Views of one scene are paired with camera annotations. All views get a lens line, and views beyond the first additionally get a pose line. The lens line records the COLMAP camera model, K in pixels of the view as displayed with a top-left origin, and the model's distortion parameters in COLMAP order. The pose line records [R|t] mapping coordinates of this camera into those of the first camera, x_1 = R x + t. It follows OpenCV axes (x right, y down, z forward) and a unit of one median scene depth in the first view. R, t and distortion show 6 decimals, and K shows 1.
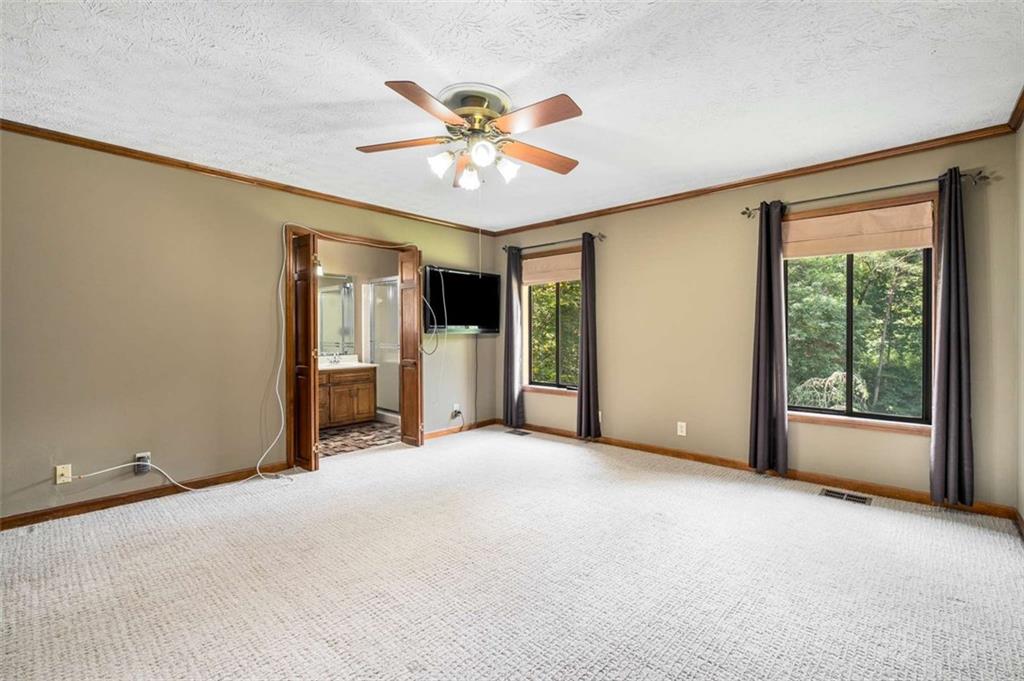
lens RADIAL K [[449.2, 0, 512.0], [0, 449.2, 340.5], [0, 0, 1]] dist [-0.003339, 0.000020]
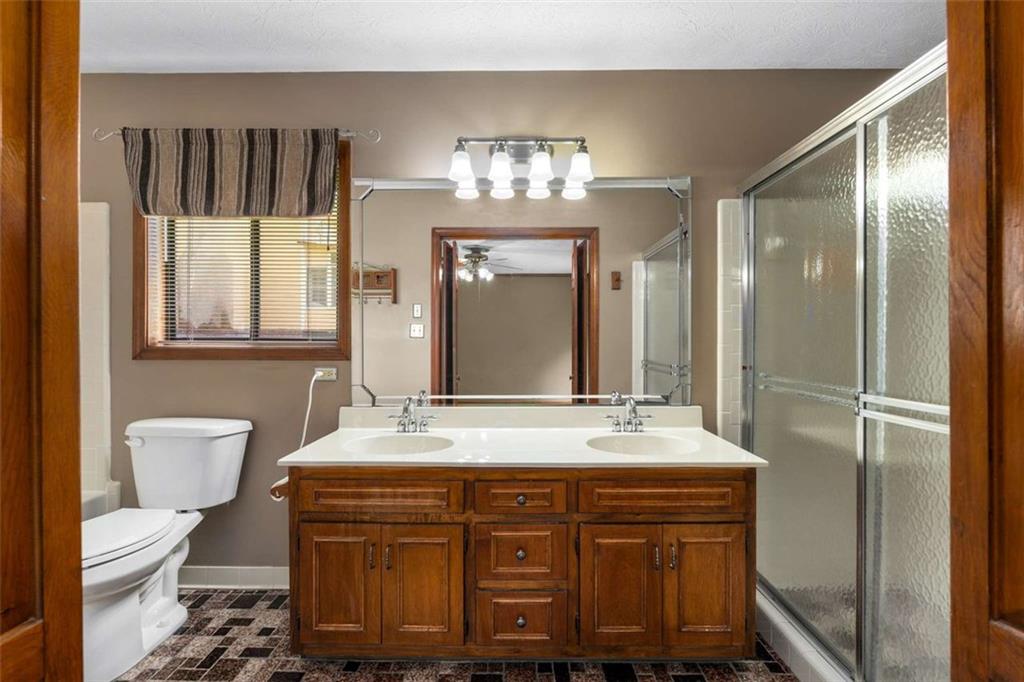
lens RADIAL K [[449.2, 0, 512.0], [0, 449.2, 341.0], [0, 0, 1]] dist [-0.003339, 0.000020]
pose [[0.664500, 0.003128, -0.747282, -0.236907], [-0.015621, 0.999831, -0.009706, -0.015663], [0.747125, 0.018122, 0.664436, 0.844427]]
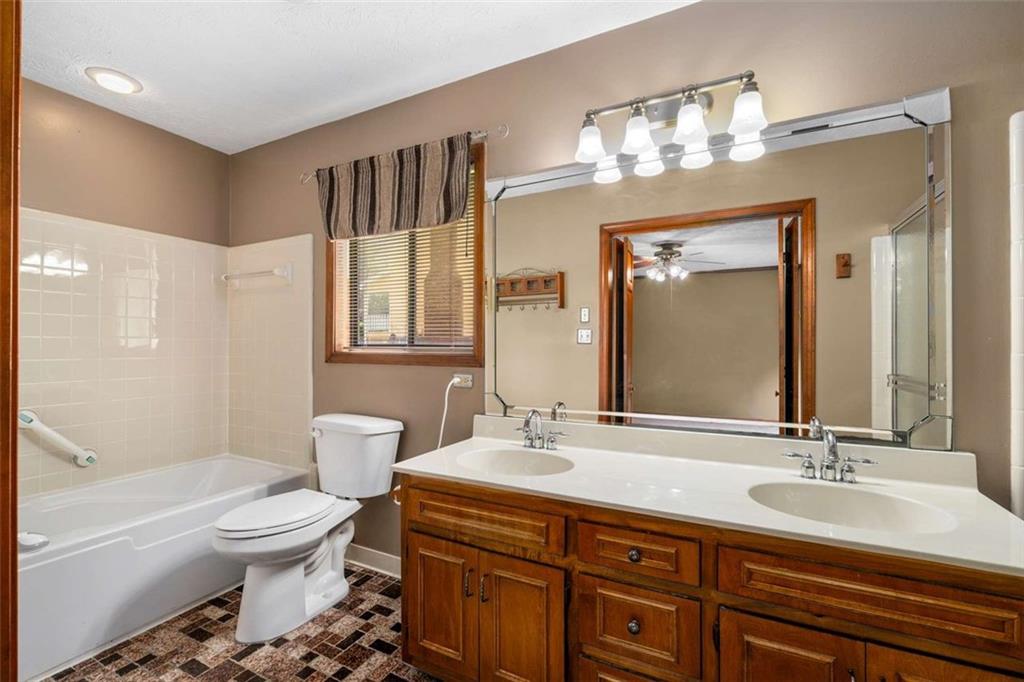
lens RADIAL K [[448.3, 0, 508.9], [0, 448.3, 343.5], [0, 0, 1]] dist [-0.004303, 0.000350]
pose [[0.252650, -0.003449, -0.967552, -0.251956], [-0.019057, 0.999782, -0.008540, -0.017978], [0.967370, 0.020596, 0.252529, 0.933978]]
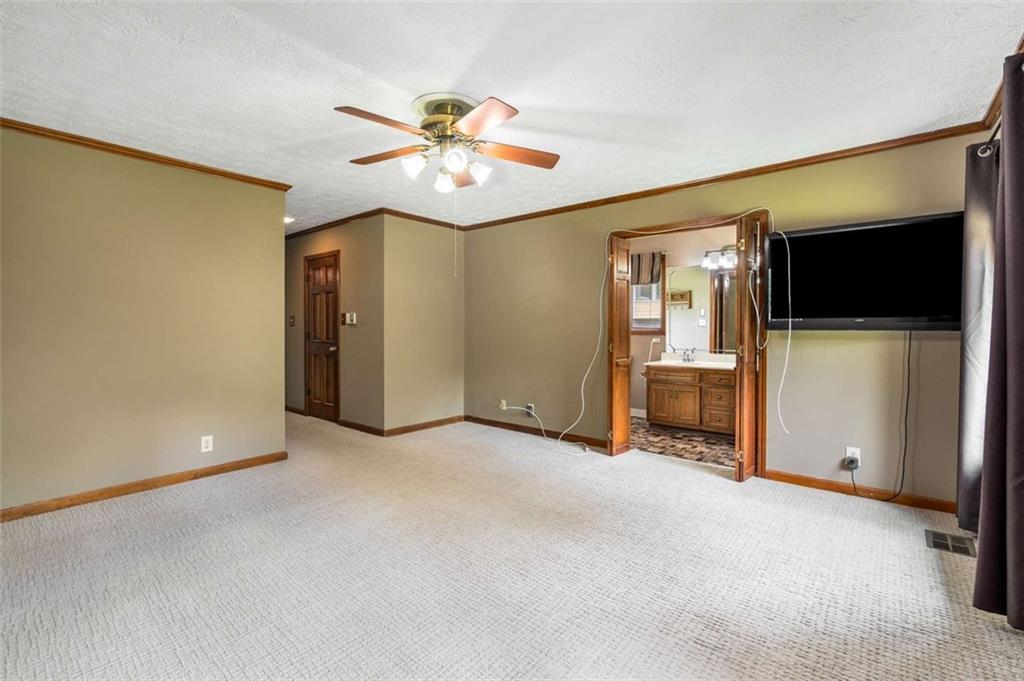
lens RADIAL K [[449.2, 0, 512.0], [0, 449.2, 340.5], [0, 0, 1]] dist [-0.003339, 0.000020]
pose [[0.038641, 0.029519, -0.998817, 0.498613], [-0.015379, 0.999463, 0.028944, -0.013328], [0.999135, 0.014242, 0.039074, 0.567705]]
